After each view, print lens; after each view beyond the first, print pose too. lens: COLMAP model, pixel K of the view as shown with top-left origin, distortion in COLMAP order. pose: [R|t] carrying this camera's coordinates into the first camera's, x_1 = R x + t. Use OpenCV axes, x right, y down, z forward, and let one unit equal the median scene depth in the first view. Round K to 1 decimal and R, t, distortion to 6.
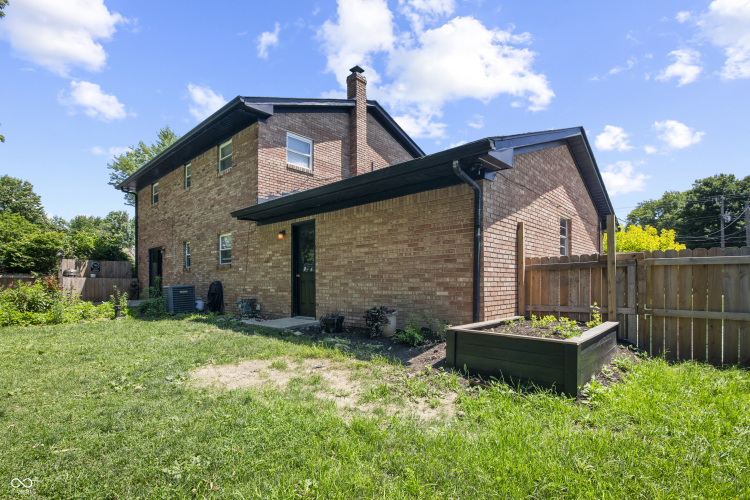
lens RADIAL K [[353.3, 0, 375.8], [0, 353.3, 281.1], [0, 0, 1]] dist [-0.000700, -0.000068]
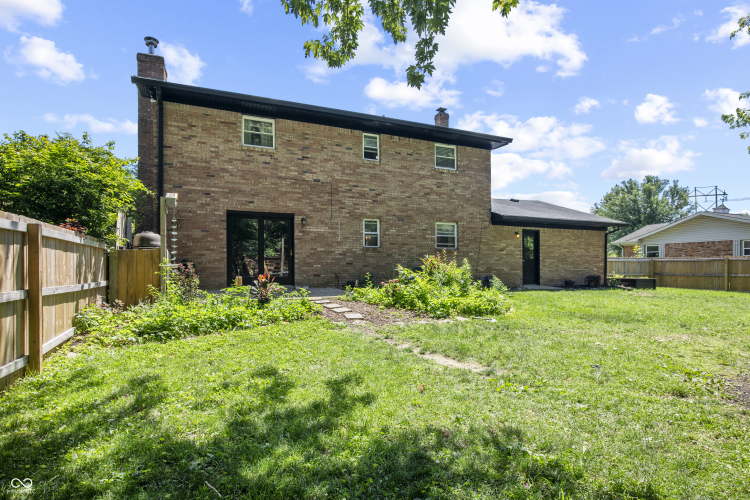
lens RADIAL K [[395.6, 0, 371.8], [0, 395.6, 280.4], [0, 0, 1]] dist [0.002208, 0.000444]
pose [[0.419847, 0.002812, 0.907591, -2.394567], [0.010273, 0.999916, -0.007851, 0.091327], [-0.907537, 0.012620, 0.419783, 0.934778]]
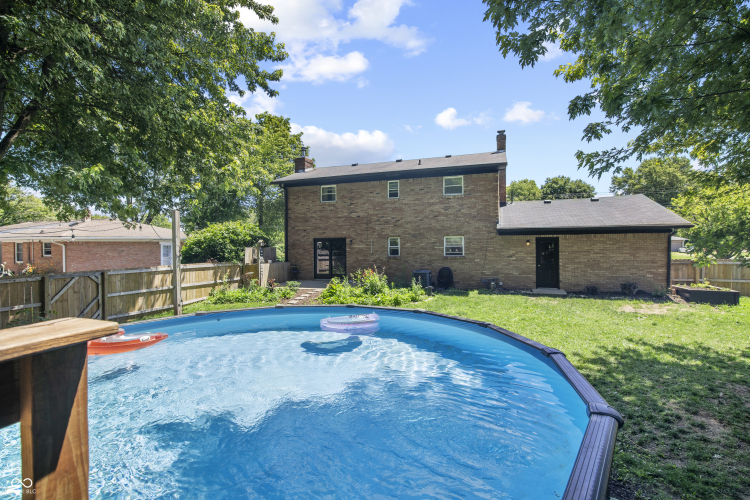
lens RADIAL K [[350.2, 0, 377.2], [0, 350.2, 245.2], [0, 0, 1]] dist [-0.002746, -0.000204]
pose [[0.924018, -0.006765, 0.382290, -1.821906], [0.004754, 0.999969, 0.006205, -0.147673], [-0.382320, -0.003916, 0.924021, -0.383392]]
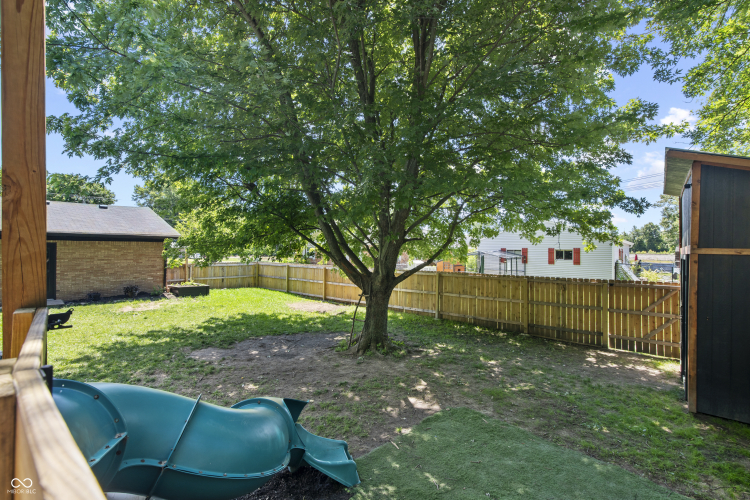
lens RADIAL K [[343.1, 0, 373.6], [0, 343.1, 246.2], [0, 0, 1]] dist [-0.000608, 0.000031]
pose [[-0.019128, 0.015791, 0.999692, -1.925241], [-0.011100, 0.999810, -0.016006, -0.148107], [-0.999755, -0.011403, -0.018949, -0.556120]]
